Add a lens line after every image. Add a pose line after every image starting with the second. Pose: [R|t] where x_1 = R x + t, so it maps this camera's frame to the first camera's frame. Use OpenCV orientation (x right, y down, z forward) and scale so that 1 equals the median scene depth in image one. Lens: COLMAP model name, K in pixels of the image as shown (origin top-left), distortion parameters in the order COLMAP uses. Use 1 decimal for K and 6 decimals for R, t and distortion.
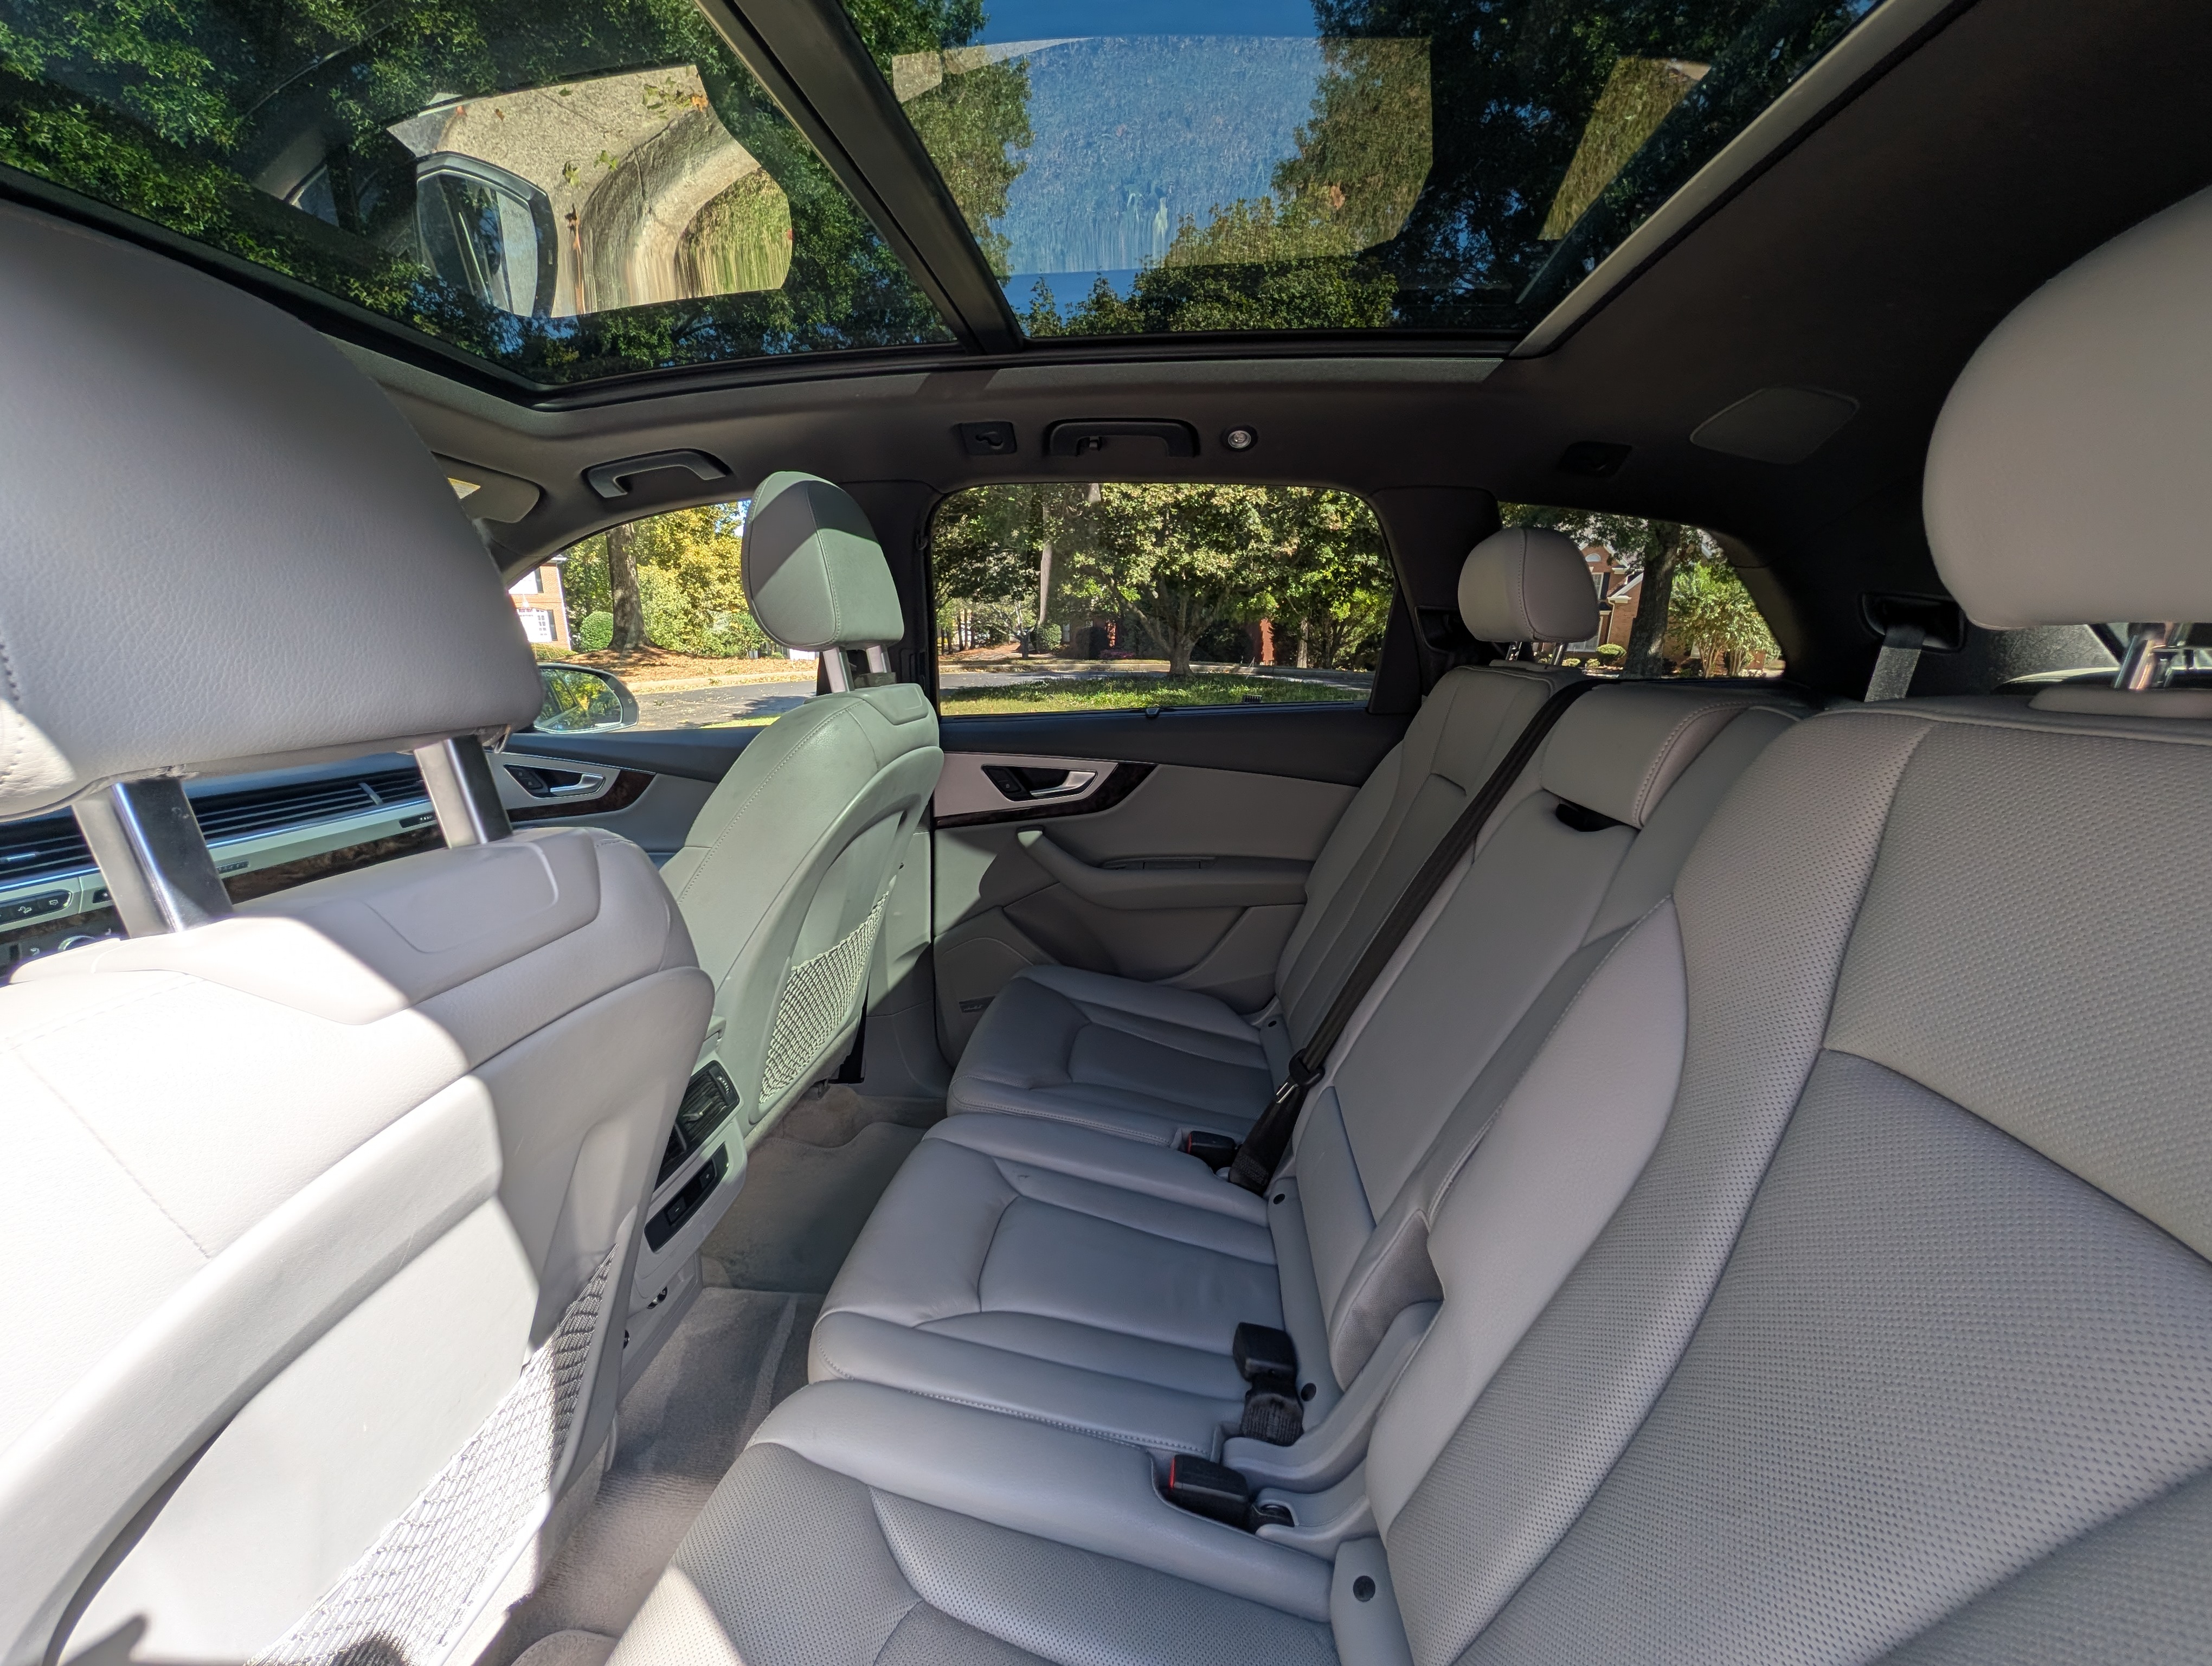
lens RADIAL K [[846.4, 0, 1114.0], [0, 846.4, 831.3], [0, 0, 1]] dist [-0.007839, -0.000107]
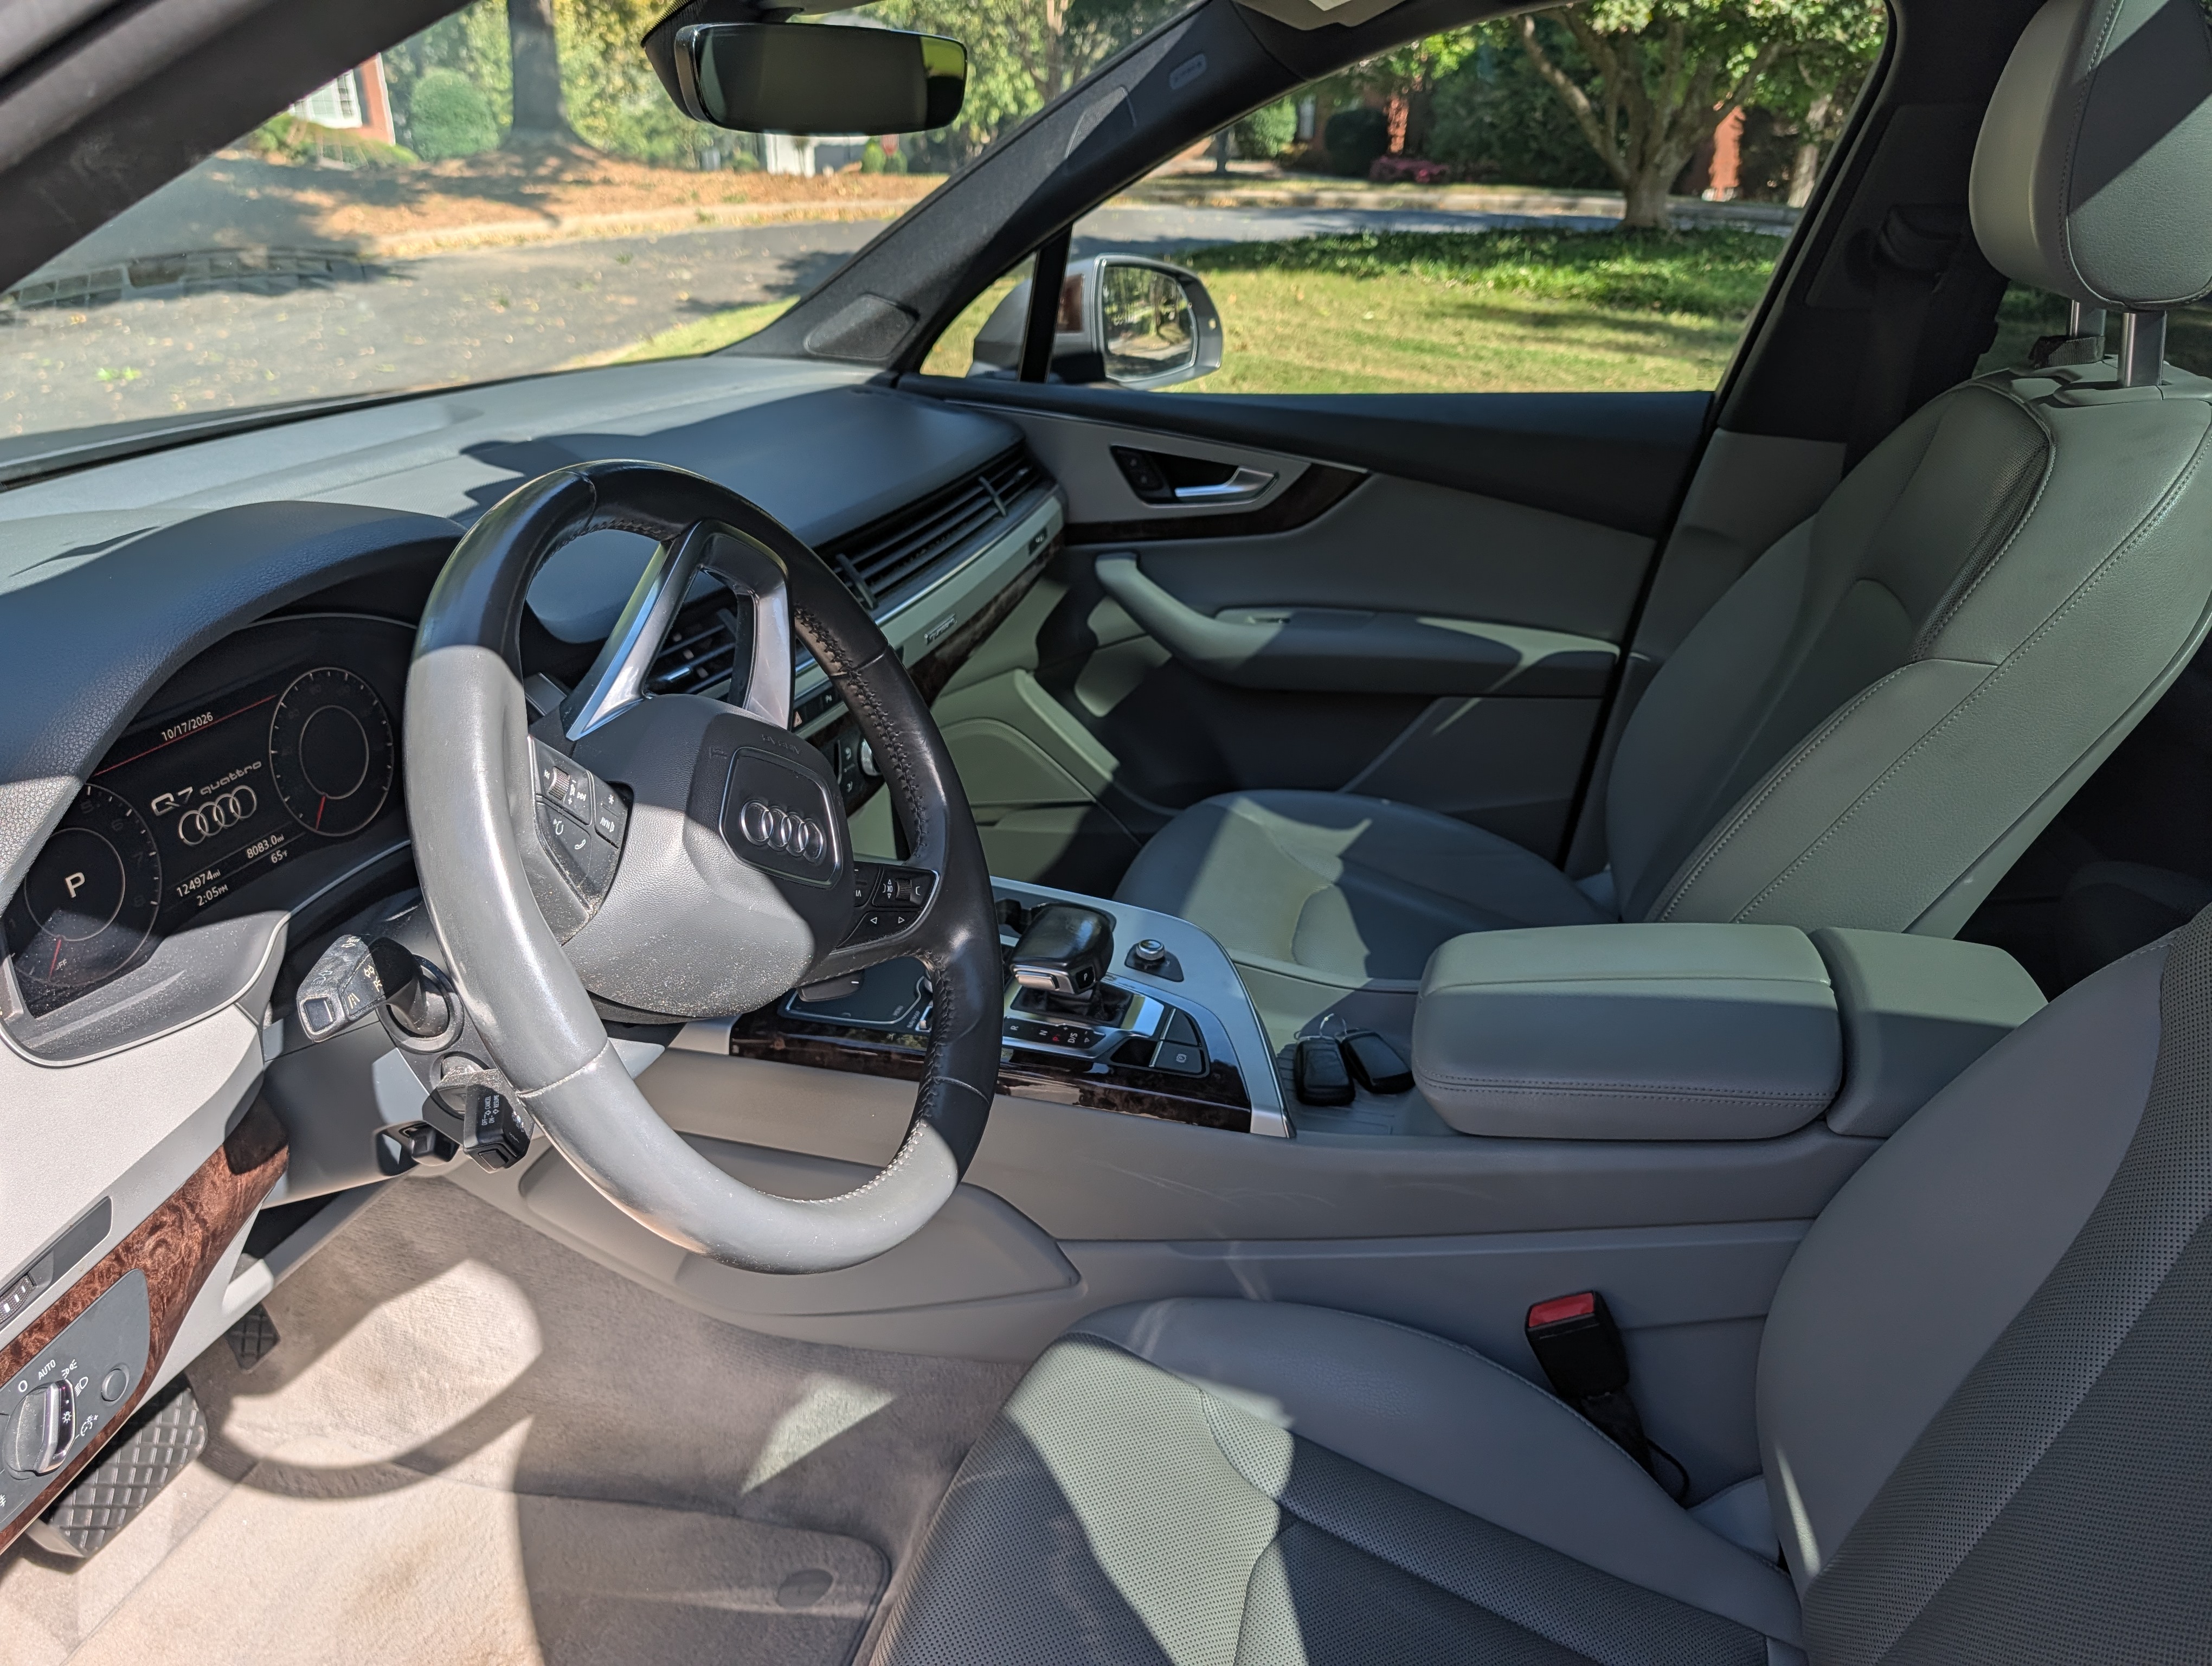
lens RADIAL K [[1579.2, 0, 1096.7], [0, 1579.2, 830.5], [0, 0, 1]] dist [0.000416, -0.030867]
pose [[0.987178, 0.074689, -0.141072, -0.617489], [-0.046020, 0.979422, 0.196508, -0.036242], [0.152846, -0.187496, 0.970301, -0.125368]]
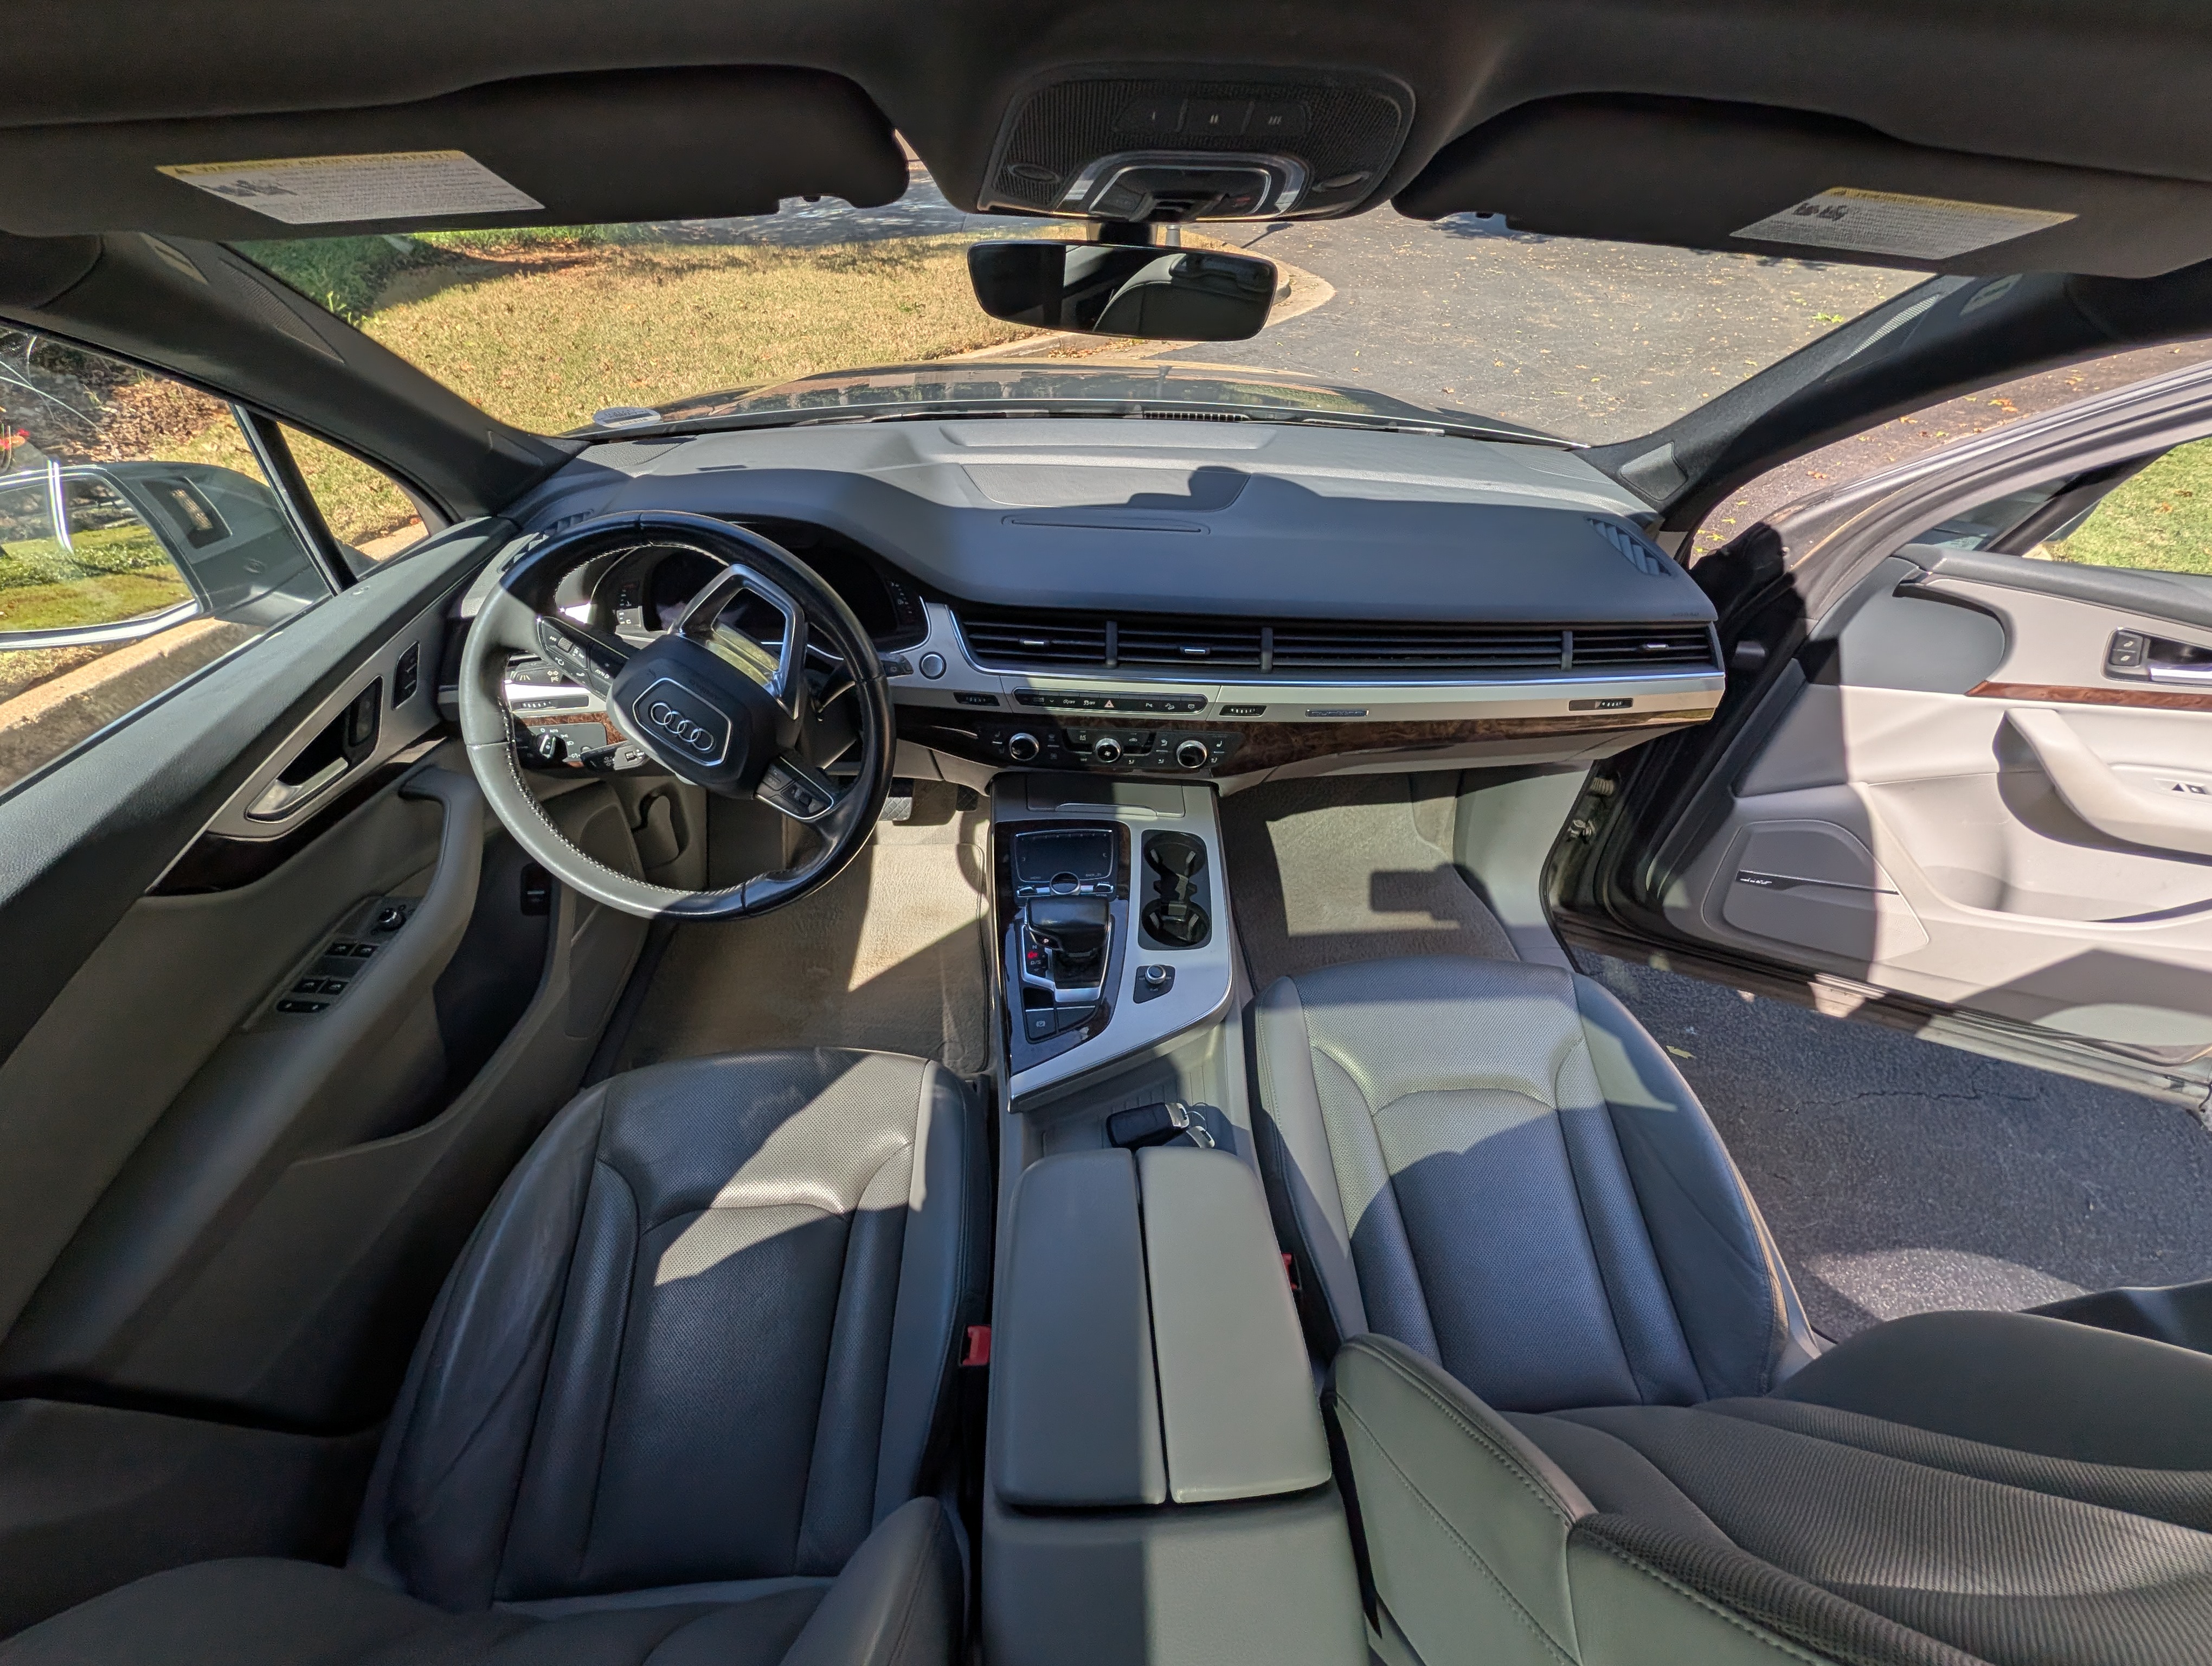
lens RADIAL K [[846.4, 0, 1114.0], [0, 846.4, 831.3], [0, 0, 1]] dist [-0.007839, -0.000107]
pose [[0.152236, 0.666378, -0.729907, -0.322499], [-0.240866, 0.741263, 0.626508, -0.275956], [0.958545, 0.080432, 0.273355, 0.451575]]
